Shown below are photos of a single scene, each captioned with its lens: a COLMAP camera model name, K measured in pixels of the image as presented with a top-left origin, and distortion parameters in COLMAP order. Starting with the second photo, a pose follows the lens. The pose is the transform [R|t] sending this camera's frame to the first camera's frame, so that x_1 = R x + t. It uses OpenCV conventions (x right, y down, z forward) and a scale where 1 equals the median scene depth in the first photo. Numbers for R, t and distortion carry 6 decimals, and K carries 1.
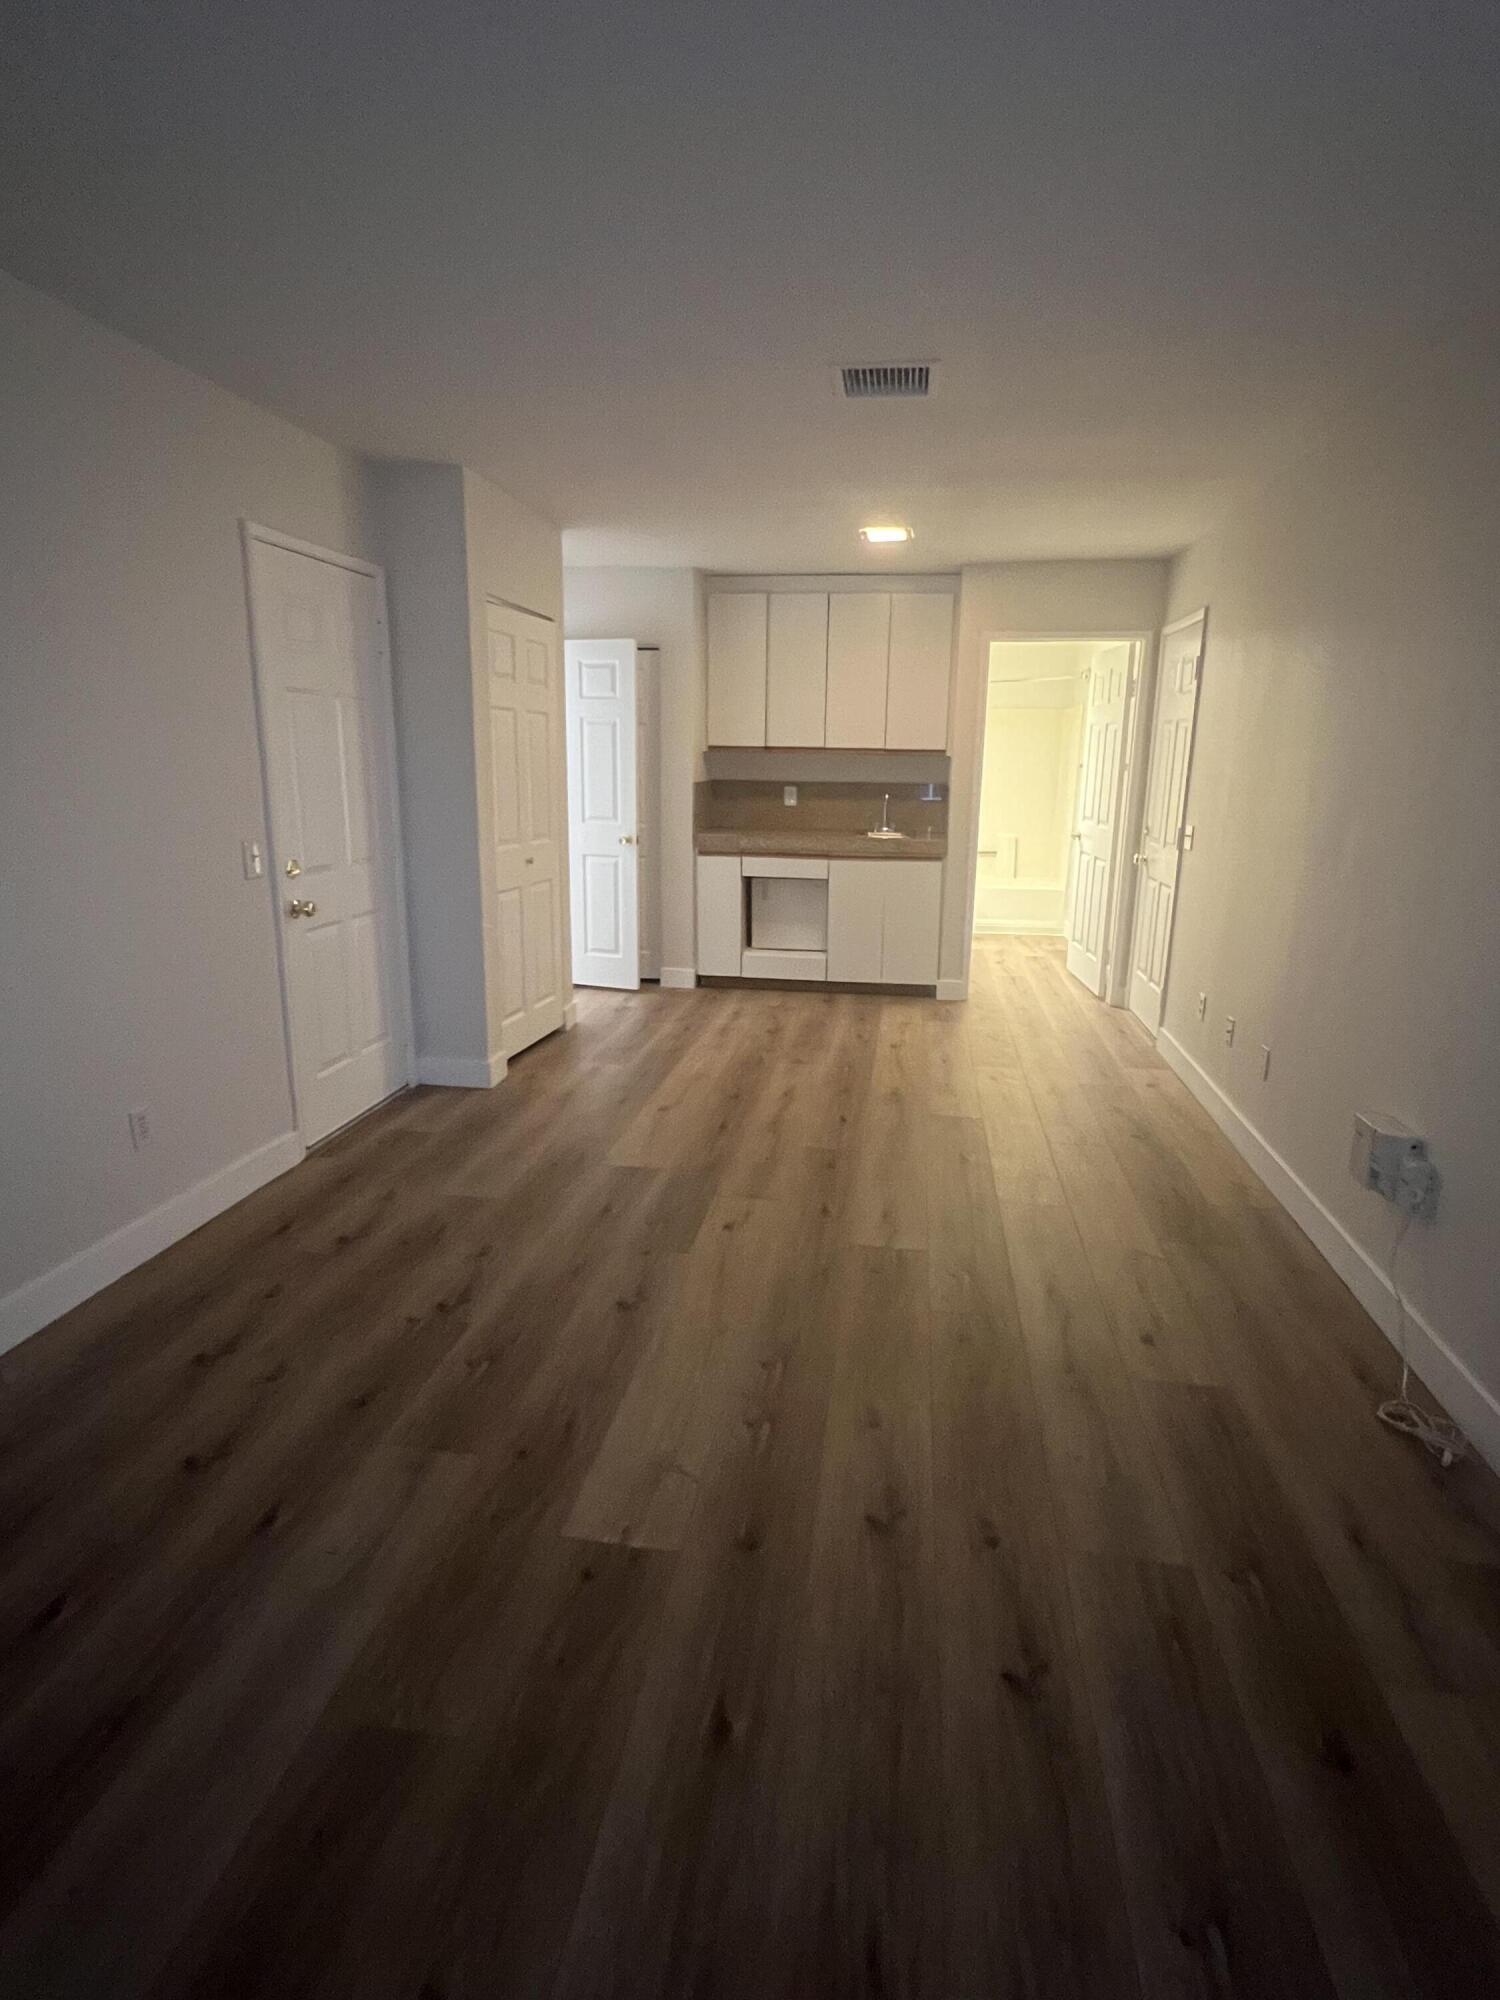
lens RADIAL K [[1003.8, 0, 750.0], [0, 1003.8, 1000.0], [0, 0, 1]] dist [-0.020159, 0.000135]
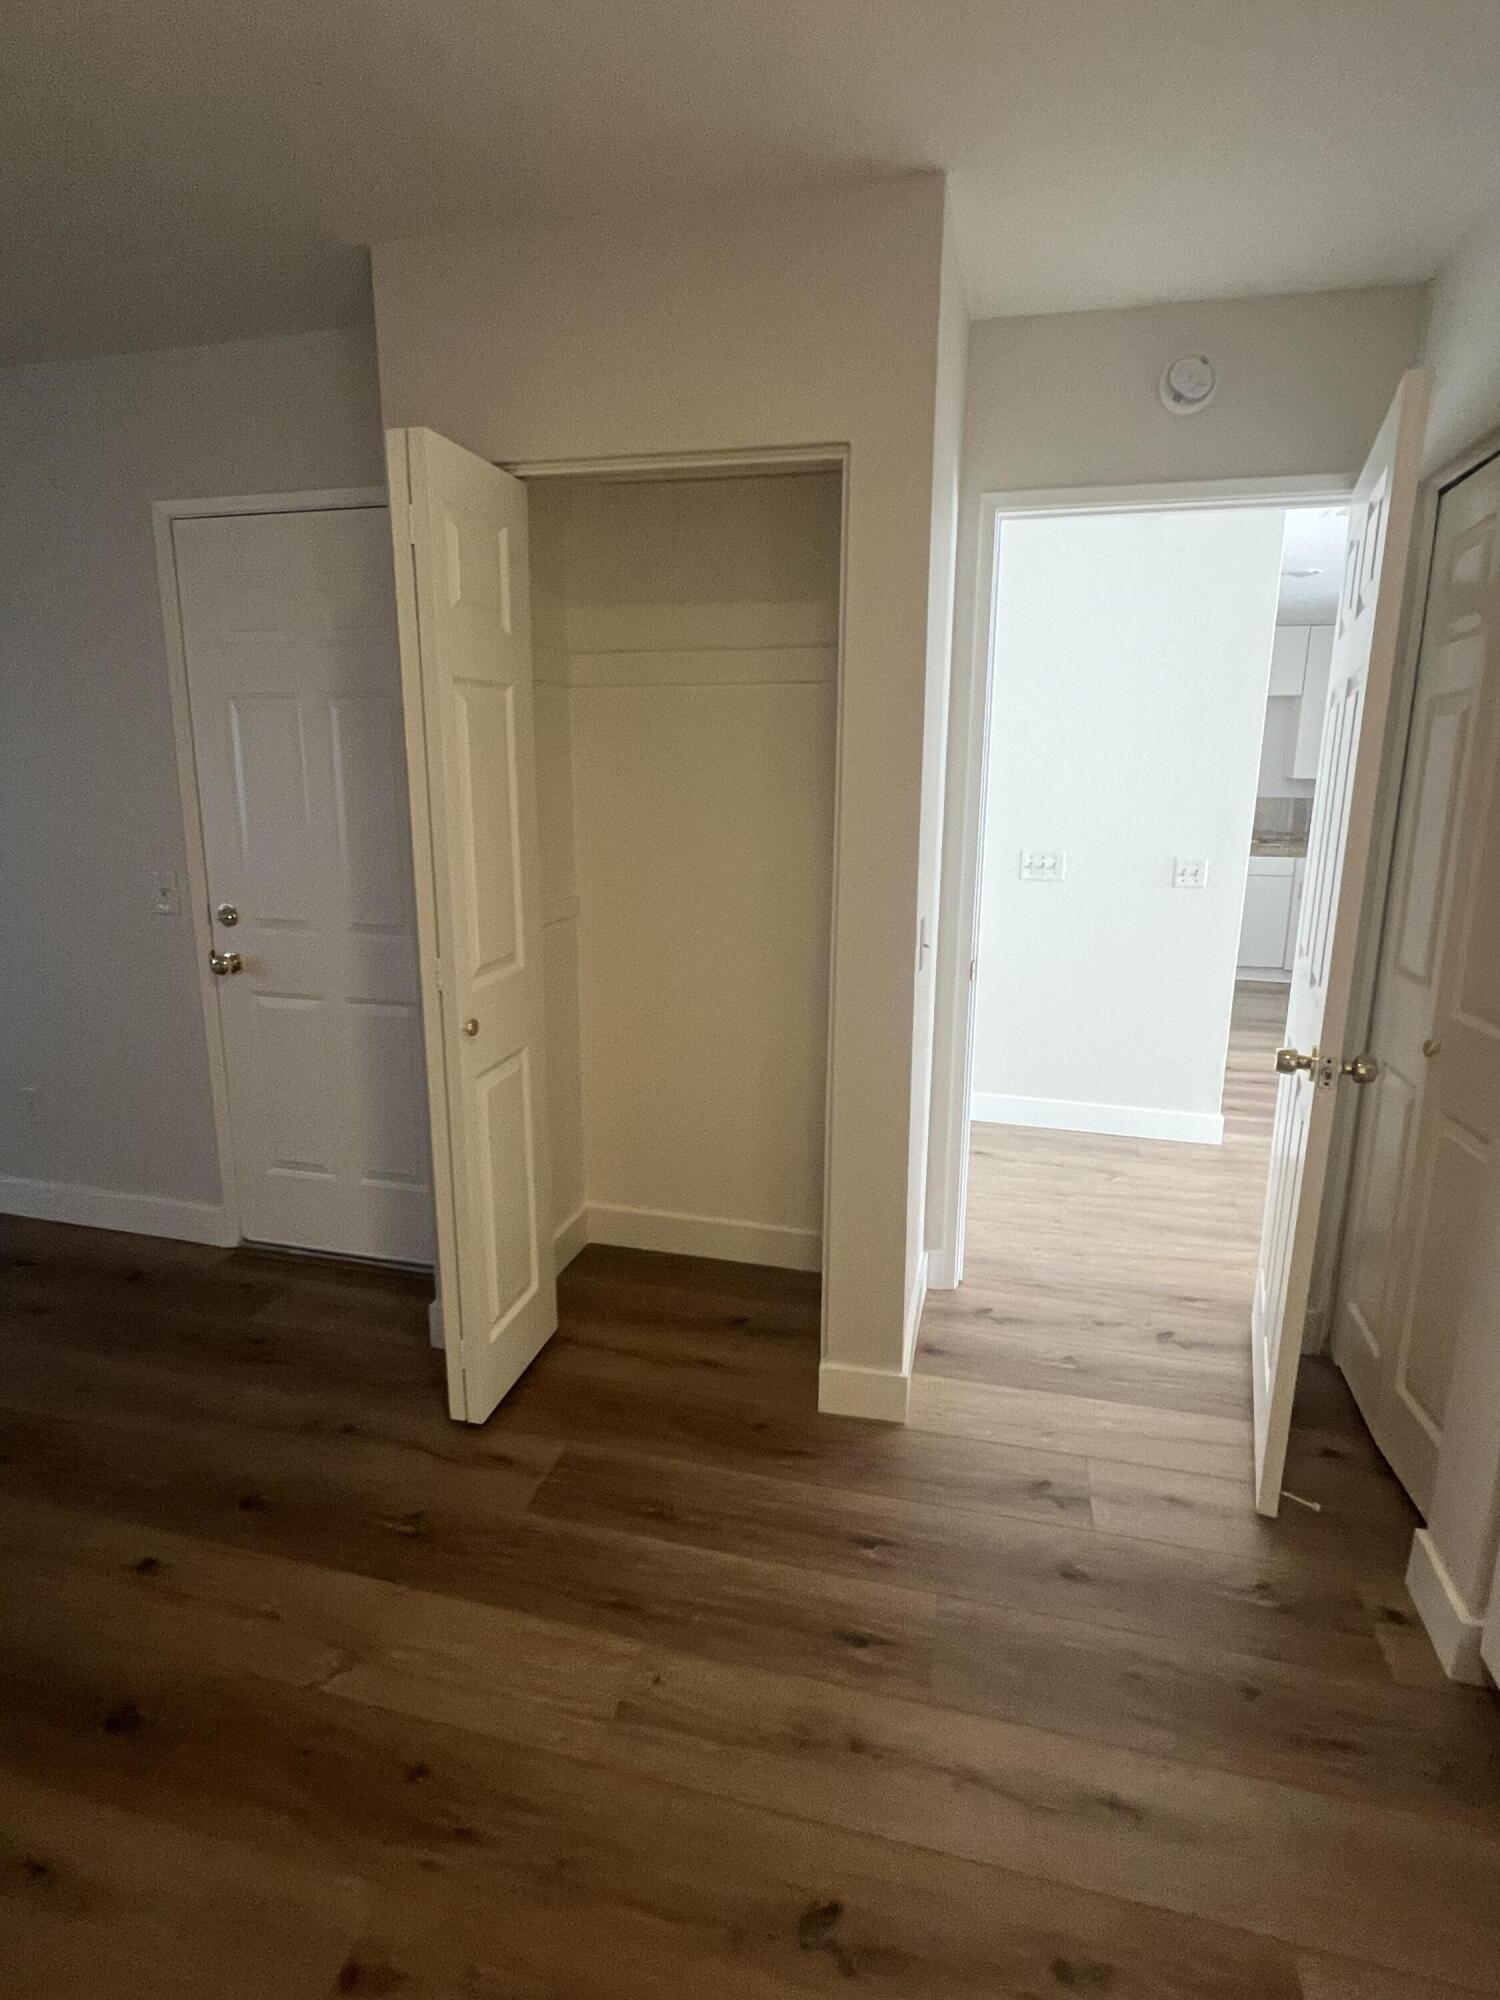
lens RADIAL K [[1003.8, 0, 750.0], [0, 1003.8, 1000.0], [0, 0, 1]] dist [-0.020159, 0.000135]
pose [[-0.072539, 0.194969, -0.978123, 0.314274], [-0.256460, 0.944084, 0.207203, -0.330211], [0.963829, 0.265880, -0.018481, 1.384573]]
